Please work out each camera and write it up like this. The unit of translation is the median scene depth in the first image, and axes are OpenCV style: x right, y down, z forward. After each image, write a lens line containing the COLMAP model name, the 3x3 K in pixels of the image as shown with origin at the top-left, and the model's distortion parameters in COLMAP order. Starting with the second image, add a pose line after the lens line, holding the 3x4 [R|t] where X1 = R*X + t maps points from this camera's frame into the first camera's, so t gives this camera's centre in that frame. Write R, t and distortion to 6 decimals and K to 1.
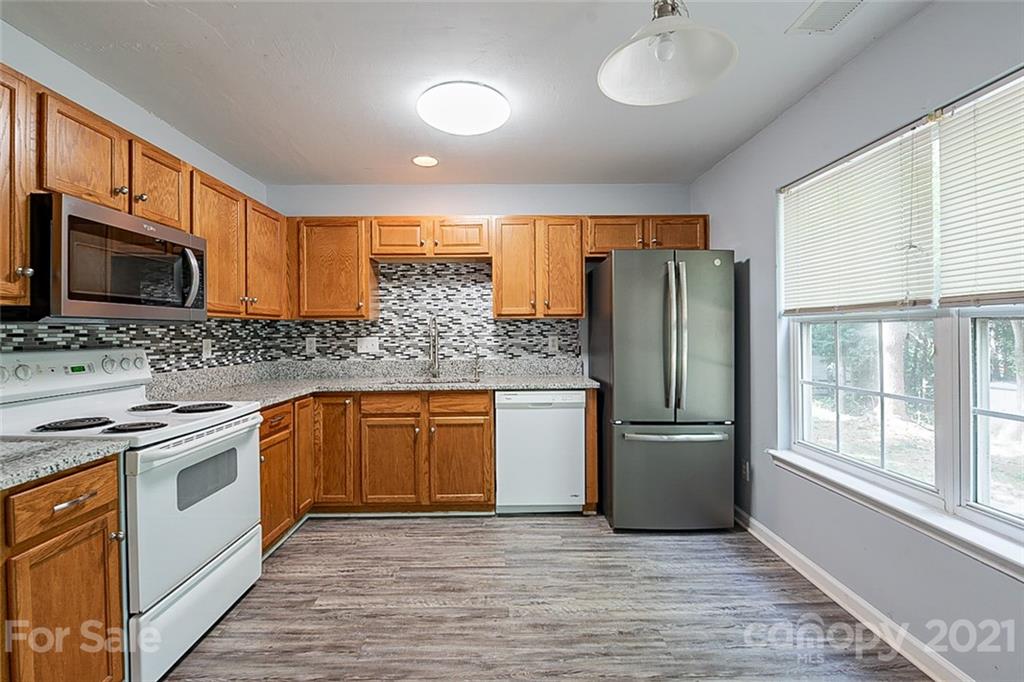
lens RADIAL K [[450.7, 0, 501.2], [0, 450.7, 332.7], [0, 0, 1]] dist [-0.000850, -0.000242]
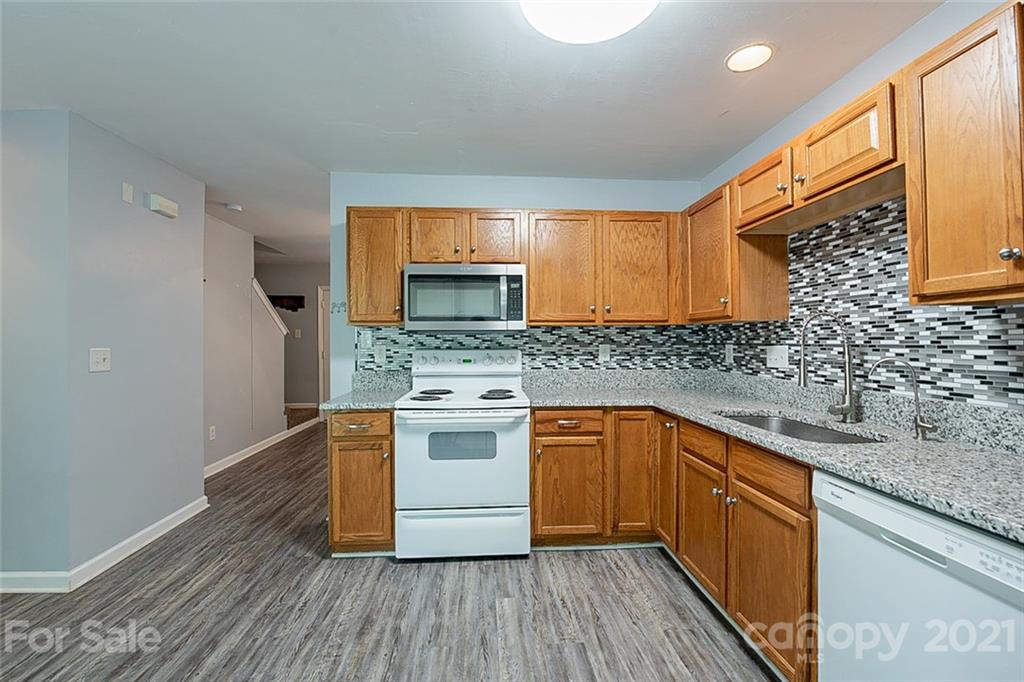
lens RADIAL K [[424.5, 0, 514.8], [0, 424.5, 339.8], [0, 0, 1]] dist [-0.000961, 0.000013]
pose [[0.067596, 0.005617, -0.997697, 0.442373], [0.001356, 0.999983, 0.005721, -0.004354], [0.997712, -0.001740, 0.067587, 0.747589]]
